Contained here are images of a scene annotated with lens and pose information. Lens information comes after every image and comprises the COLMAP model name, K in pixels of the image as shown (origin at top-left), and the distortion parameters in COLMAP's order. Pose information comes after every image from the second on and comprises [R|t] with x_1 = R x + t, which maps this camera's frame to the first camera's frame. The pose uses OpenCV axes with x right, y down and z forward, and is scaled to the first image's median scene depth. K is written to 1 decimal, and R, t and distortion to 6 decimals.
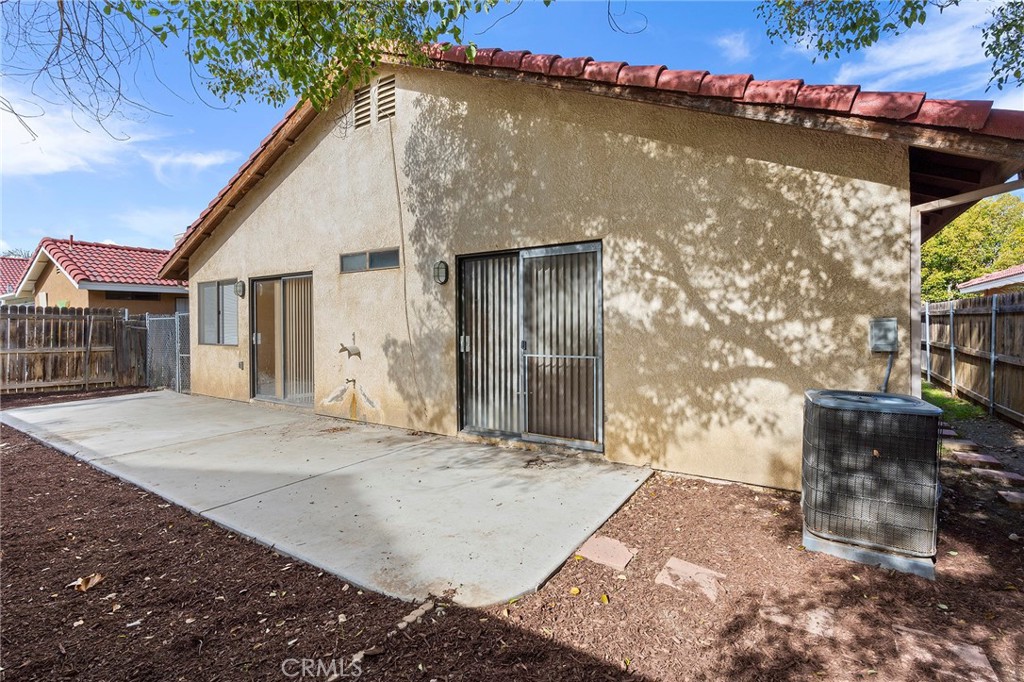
lens RADIAL K [[469.8, 0, 510.7], [0, 469.8, 331.0], [0, 0, 1]] dist [-0.001041, -0.000269]
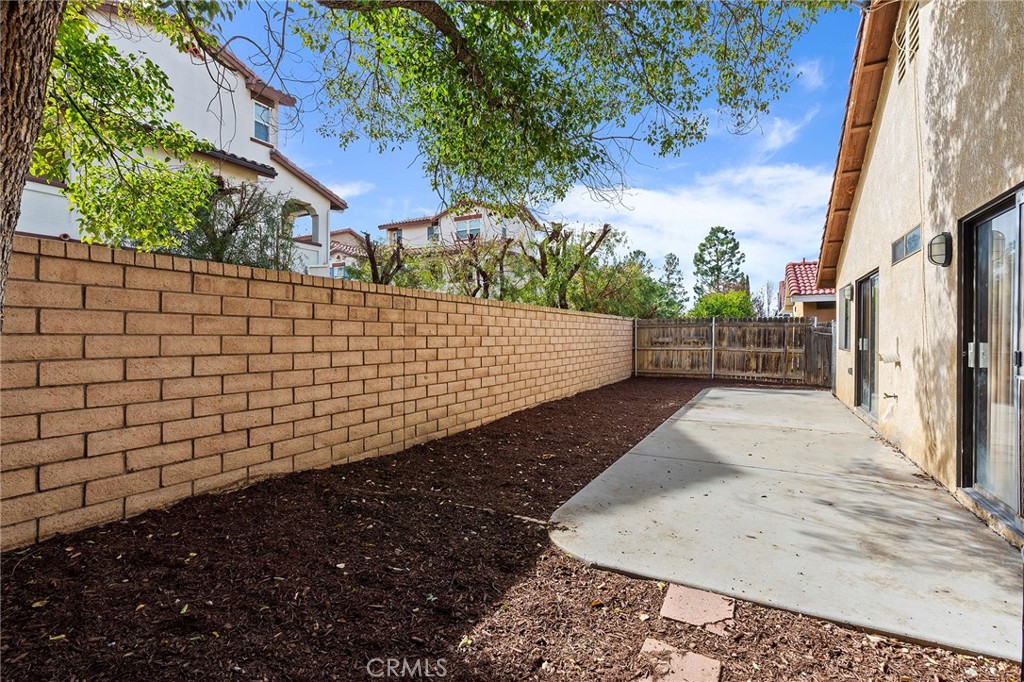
lens RADIAL K [[469.8, 0, 510.7], [0, 469.8, 337.3], [0, 0, 1]] dist [-0.001041, -0.000269]
pose [[0.072592, 0.009678, -0.997315, 0.580947], [-0.016002, 0.999836, 0.008538, 0.009761], [0.997233, 0.015339, 0.072734, 0.379296]]
